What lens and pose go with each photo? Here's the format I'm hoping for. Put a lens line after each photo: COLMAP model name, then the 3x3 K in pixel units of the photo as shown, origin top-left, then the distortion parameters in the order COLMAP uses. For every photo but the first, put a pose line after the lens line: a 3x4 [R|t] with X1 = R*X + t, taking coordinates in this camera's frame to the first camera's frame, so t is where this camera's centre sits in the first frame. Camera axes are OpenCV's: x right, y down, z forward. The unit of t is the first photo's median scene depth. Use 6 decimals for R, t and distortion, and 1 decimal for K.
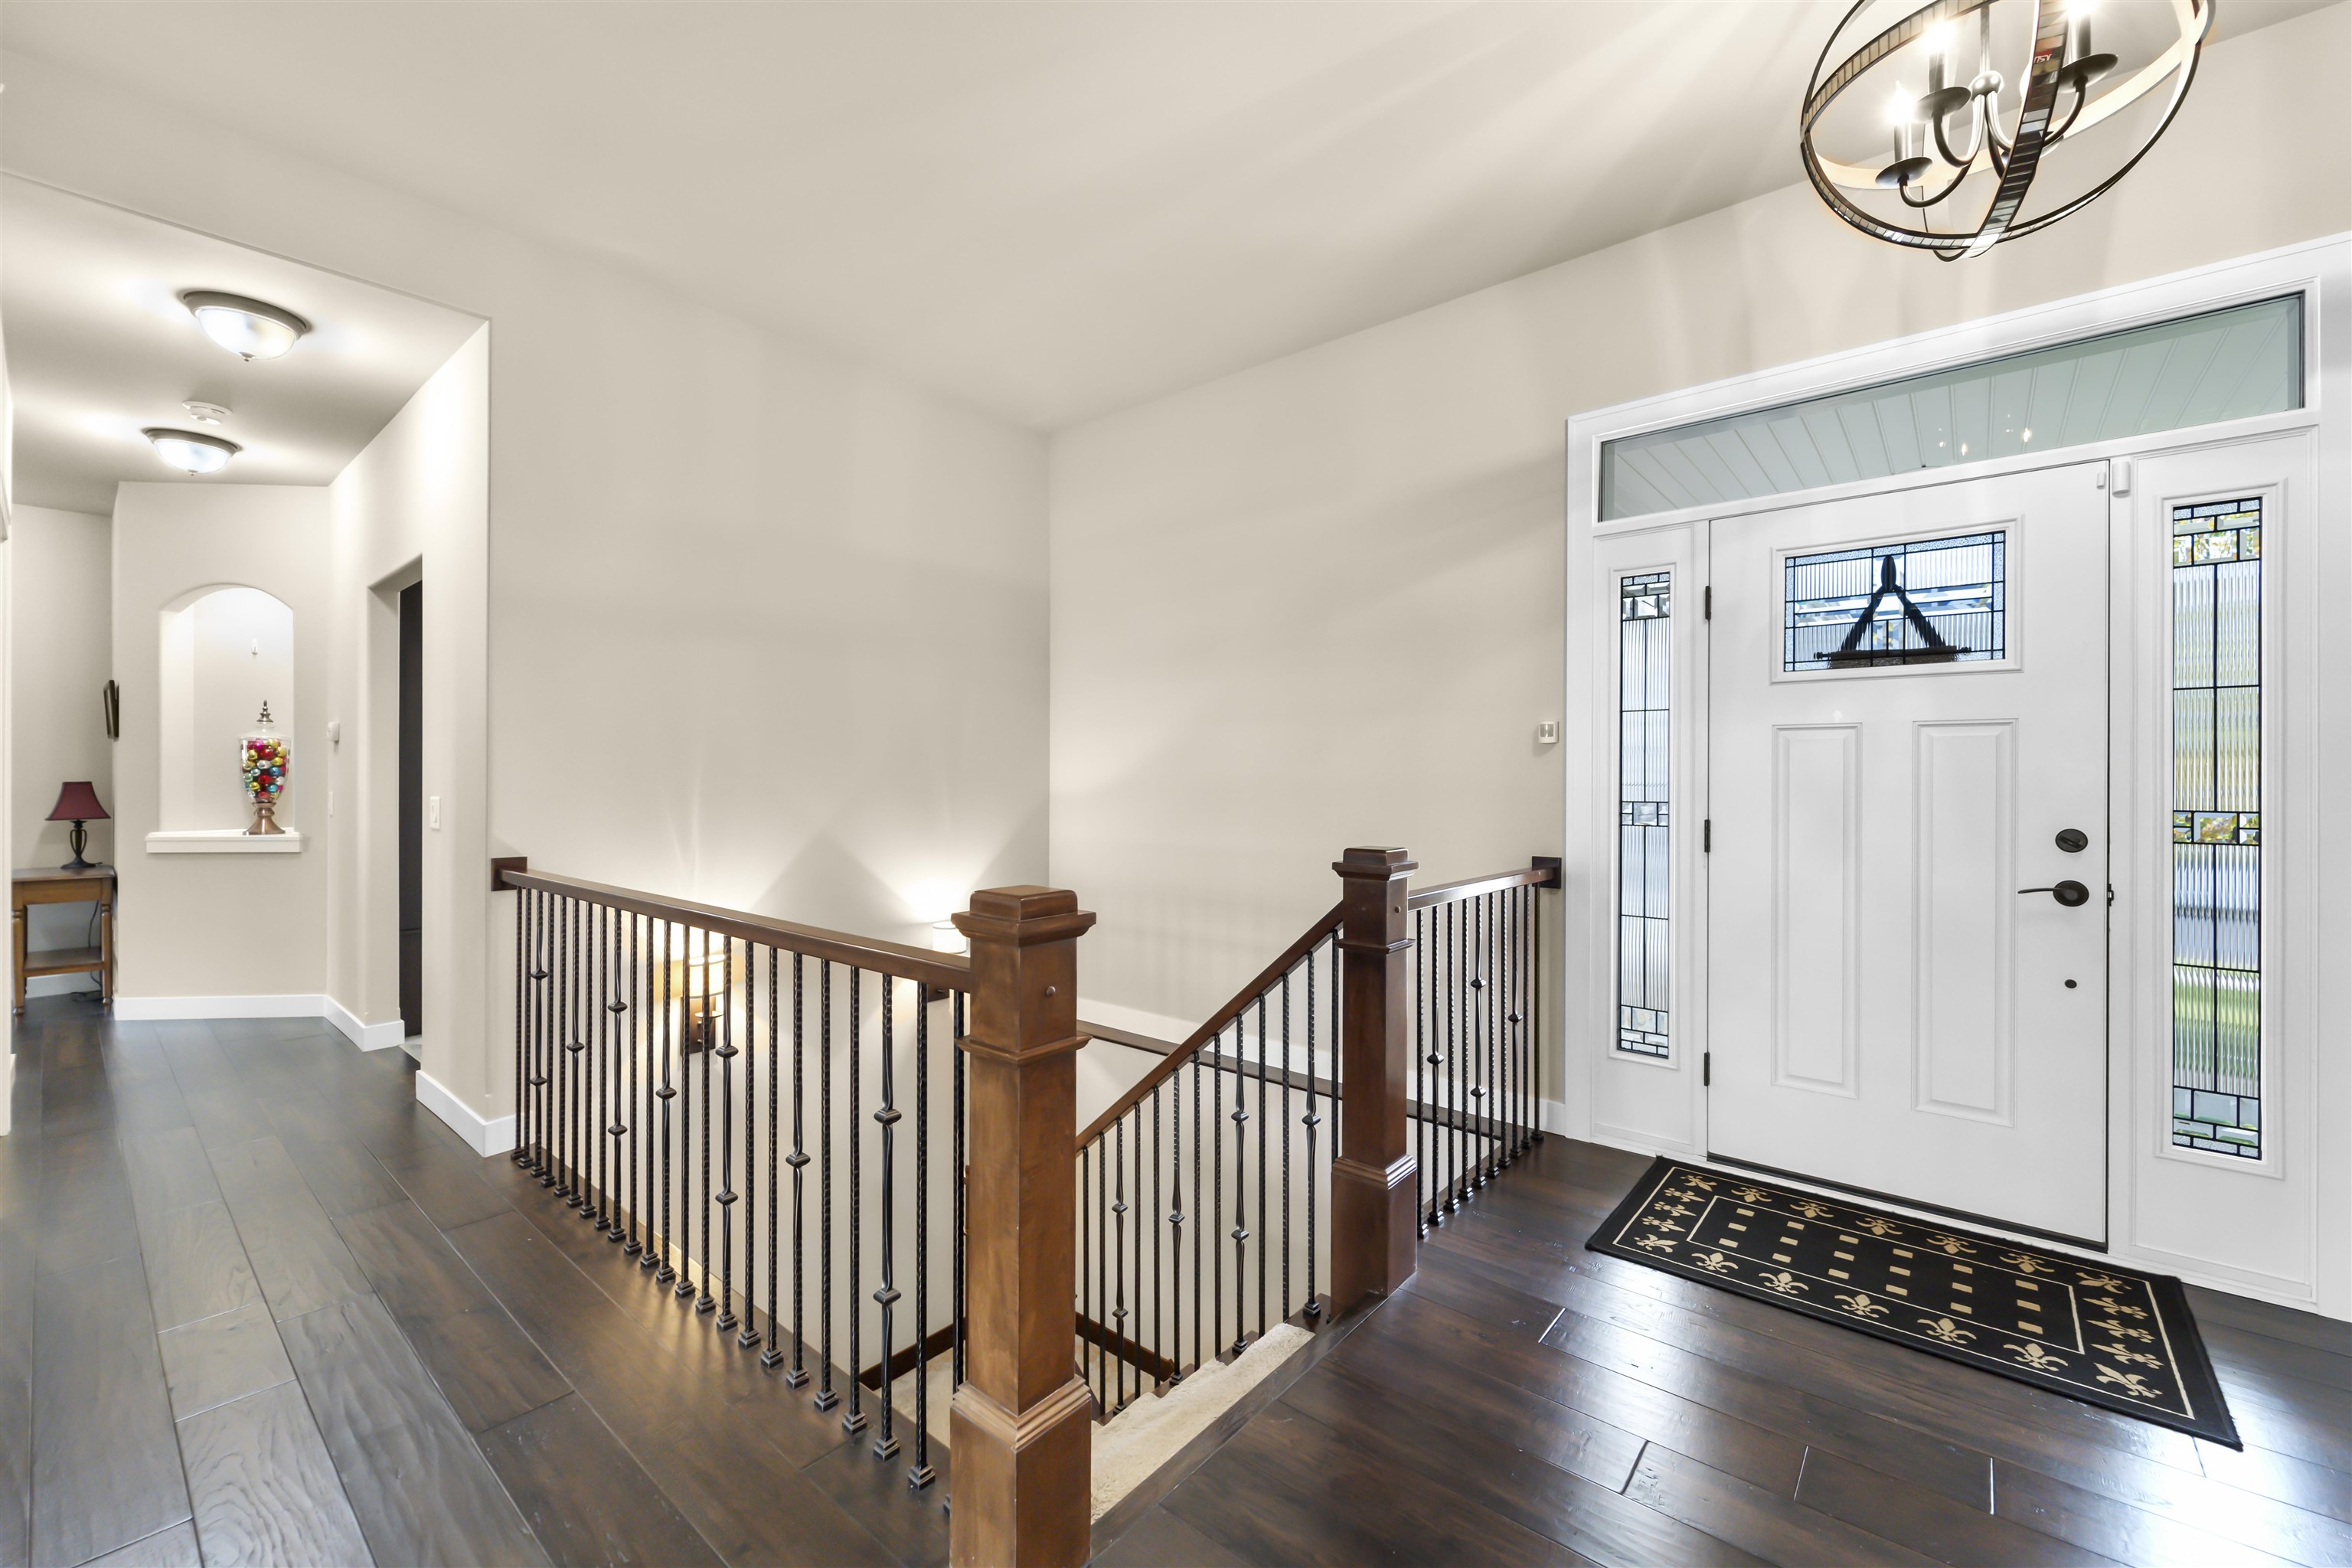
lens RADIAL K [[958.0, 0, 1174.8], [0, 958.0, 777.6], [0, 0, 1]] dist [-0.001256, -0.000390]
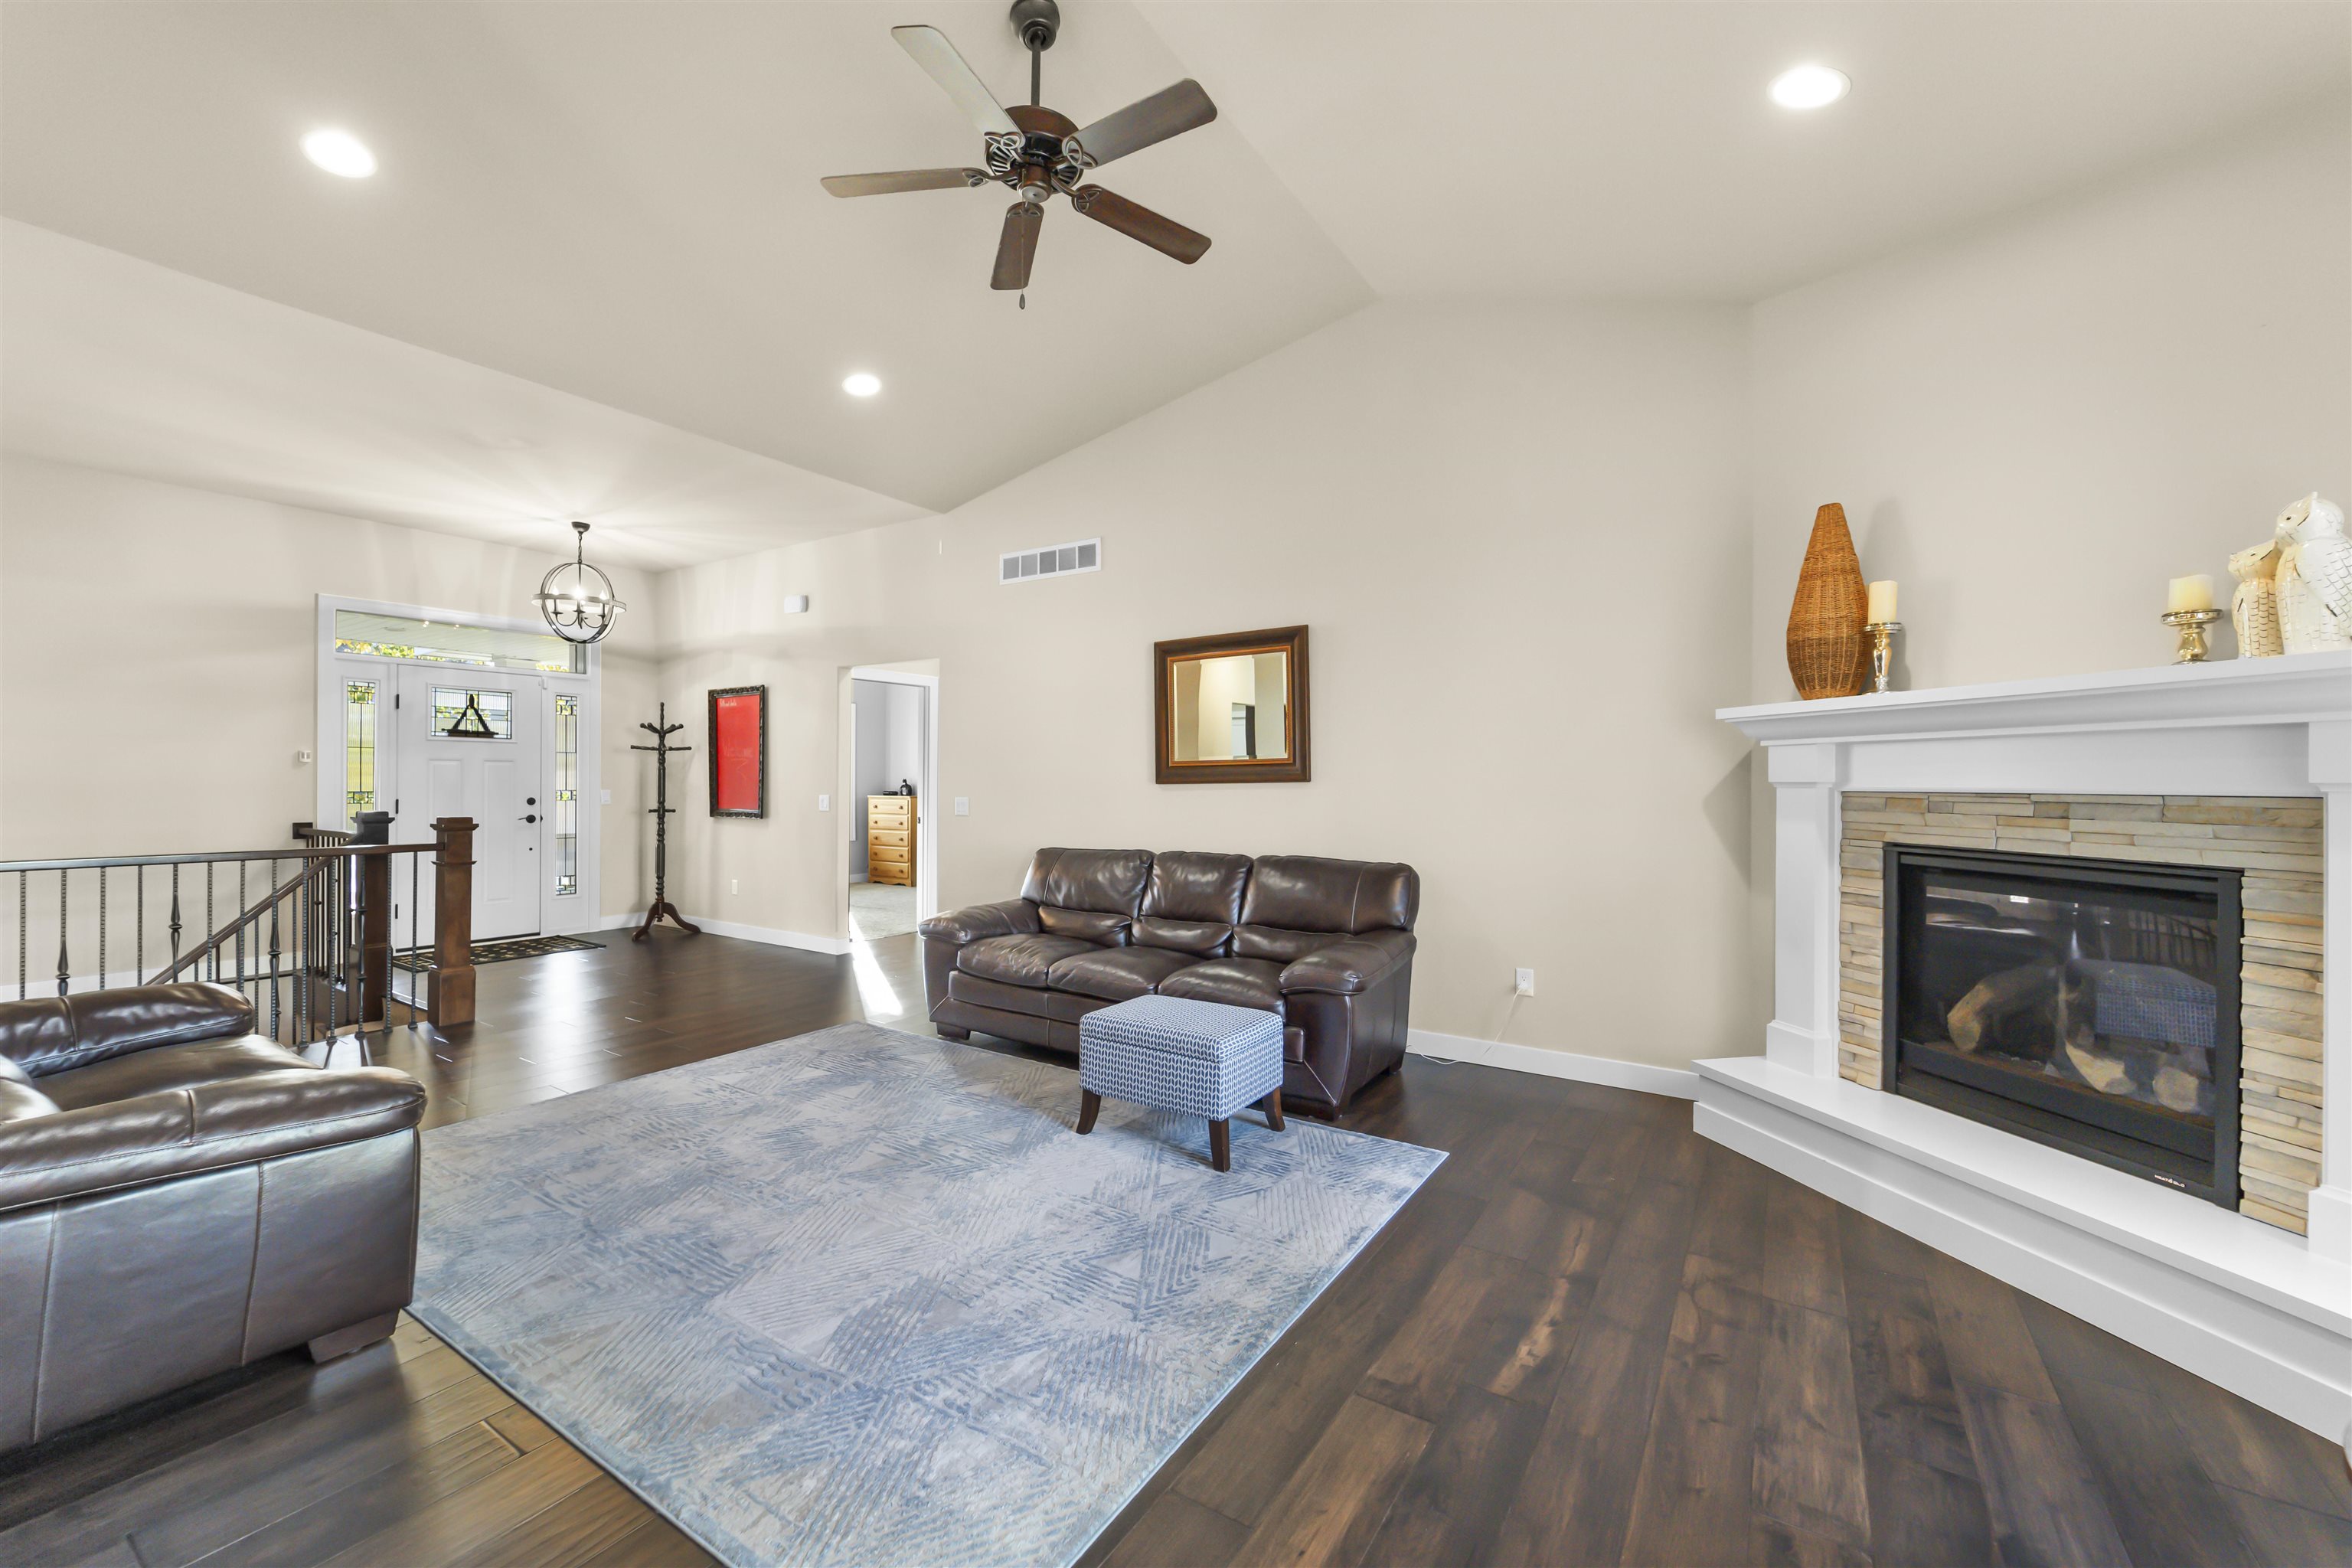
lens RADIAL K [[940.8, 0, 1178.5], [0, 940.8, 775.5], [0, 0, 1]] dist [-0.000056, -0.000721]
pose [[-0.138675, 0.001121, 0.990337, -2.041176], [-0.005605, 0.999982, -0.001917, -0.018934], [-0.990322, -0.005816, -0.138666, -0.543184]]
